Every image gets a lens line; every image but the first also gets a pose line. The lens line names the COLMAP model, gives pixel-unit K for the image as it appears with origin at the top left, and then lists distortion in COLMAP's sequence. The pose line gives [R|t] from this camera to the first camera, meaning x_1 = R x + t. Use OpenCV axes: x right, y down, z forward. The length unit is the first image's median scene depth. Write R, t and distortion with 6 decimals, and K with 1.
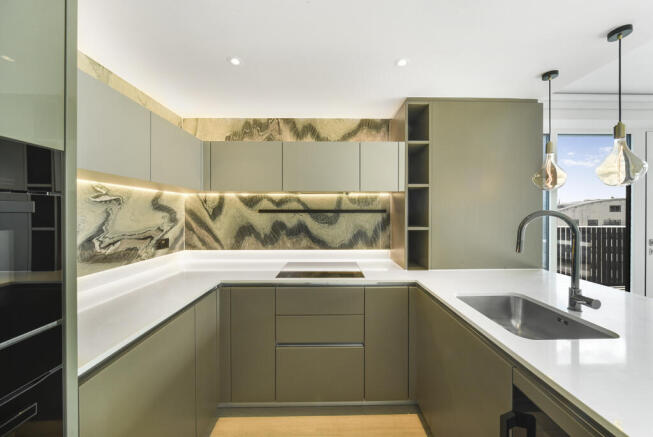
lens RADIAL K [[230.3, 0, 322.8], [0, 230.3, 213.6], [0, 0, 1]] dist [-0.002280, -0.000017]
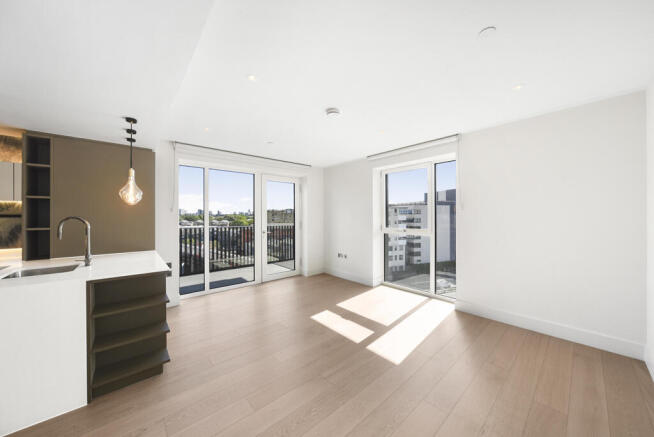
lens RADIAL K [[230.7, 0, 331.3], [0, 230.7, 219.2], [0, 0, 1]] dist [-0.002280, -0.000017]
pose [[0.741908, -0.010467, 0.670420, 0.671419], [0.004961, 0.999936, 0.010123, 0.002328], [-0.670483, -0.004184, 0.741913, -0.990749]]
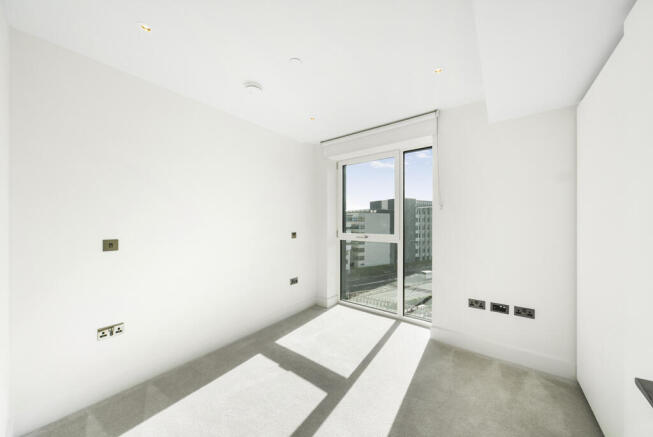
lens RADIAL K [[230.3, 0, 325.9], [0, 230.3, 223.3], [0, 0, 1]] dist [-0.002280, -0.000017]
pose [[0.616022, 0.003261, 0.787722, 1.068365], [-0.000399, 0.999993, -0.003828, 0.043258], [-0.787729, 0.002044, 0.616019, -0.686442]]
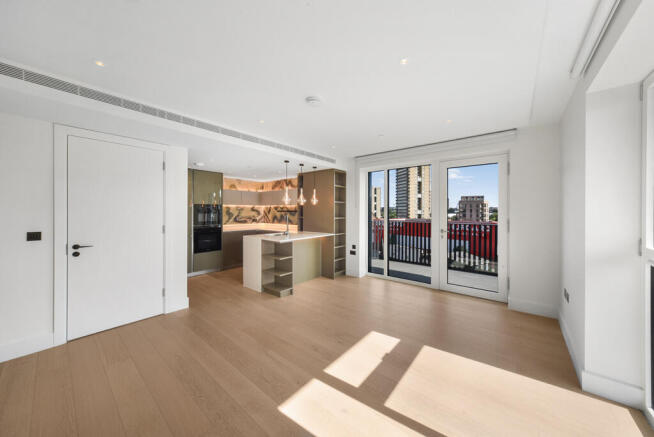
lens RADIAL K [[230.7, 0, 329.0], [0, 230.7, 212.0], [0, 0, 1]] dist [-0.002280, -0.000017]
pose [[0.766946, 0.001029, -0.641710, 2.240646], [-0.001937, 0.999998, -0.000712, 0.000690], [0.641708, 0.001789, 0.766947, -0.917604]]
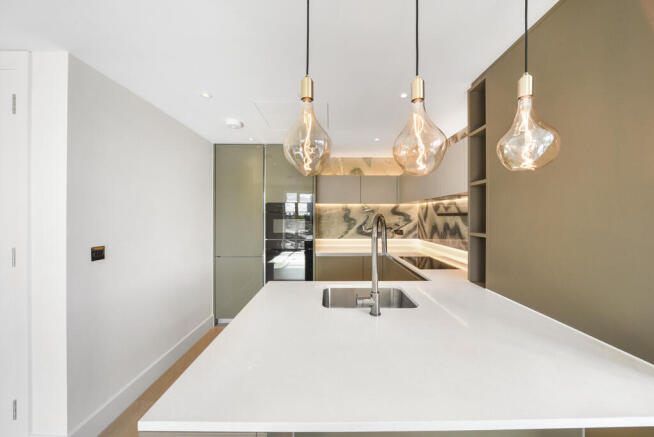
lens RADIAL K [[230.7, 0, 332.8], [0, 230.7, 217.3], [0, 0, 1]] dist [-0.002280, -0.000017]
pose [[-0.003406, 0.003204, -0.999989, 1.055713], [-0.002155, 0.999993, 0.003211, 0.001980], [0.999992, 0.002166, -0.003399, 0.410339]]
